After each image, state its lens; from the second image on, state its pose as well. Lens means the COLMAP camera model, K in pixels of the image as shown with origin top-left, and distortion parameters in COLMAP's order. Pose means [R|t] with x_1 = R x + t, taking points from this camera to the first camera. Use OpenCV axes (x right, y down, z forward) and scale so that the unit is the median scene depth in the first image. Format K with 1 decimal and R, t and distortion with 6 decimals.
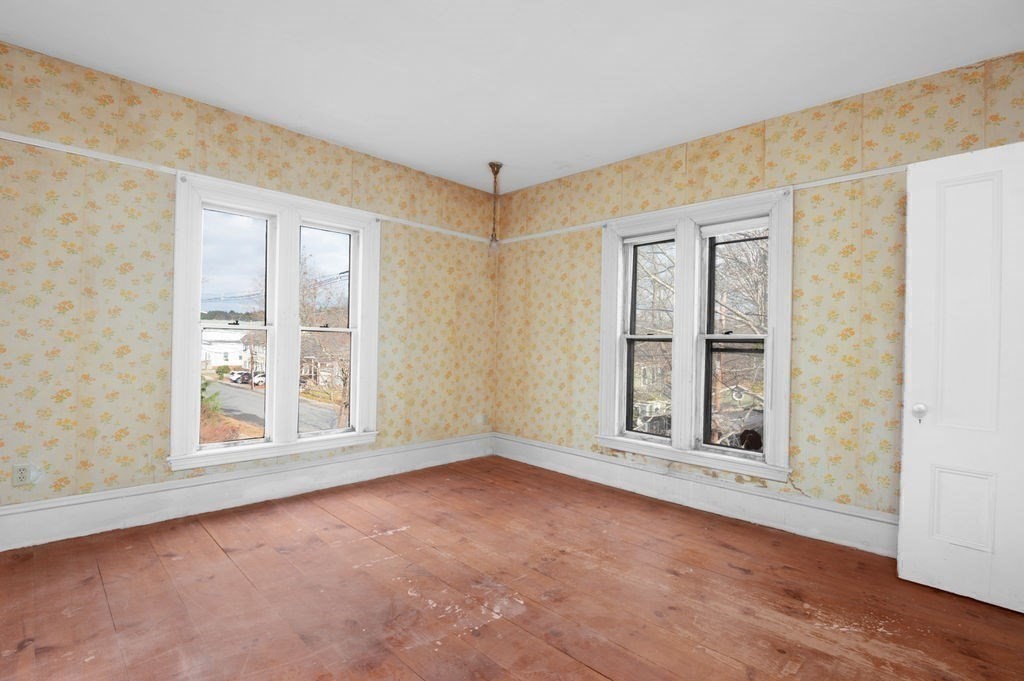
lens RADIAL K [[484.5, 0, 510.8], [0, 484.5, 339.4], [0, 0, 1]] dist [-0.013382, -0.005813]
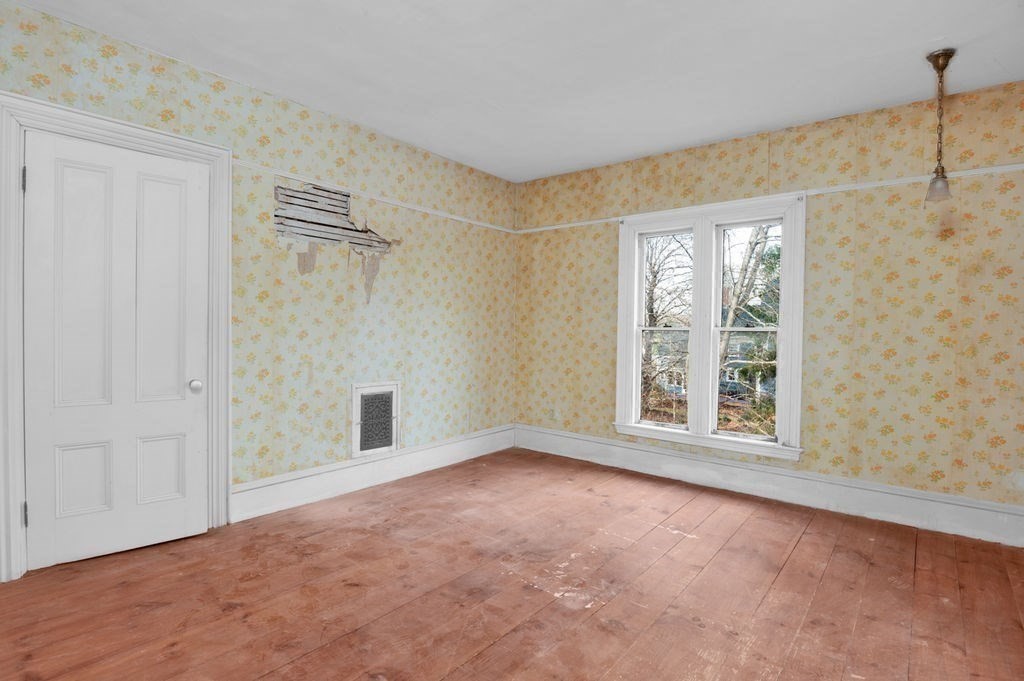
lens RADIAL K [[503.2, 0, 492.7], [0, 503.2, 340.7], [0, 0, 1]] dist [-0.015748, -0.002579]
pose [[0.083290, 0.002704, -0.996522, 0.684548], [-0.010654, 0.999942, 0.001823, 0.006846], [0.996468, 0.010465, 0.083314, 0.488449]]
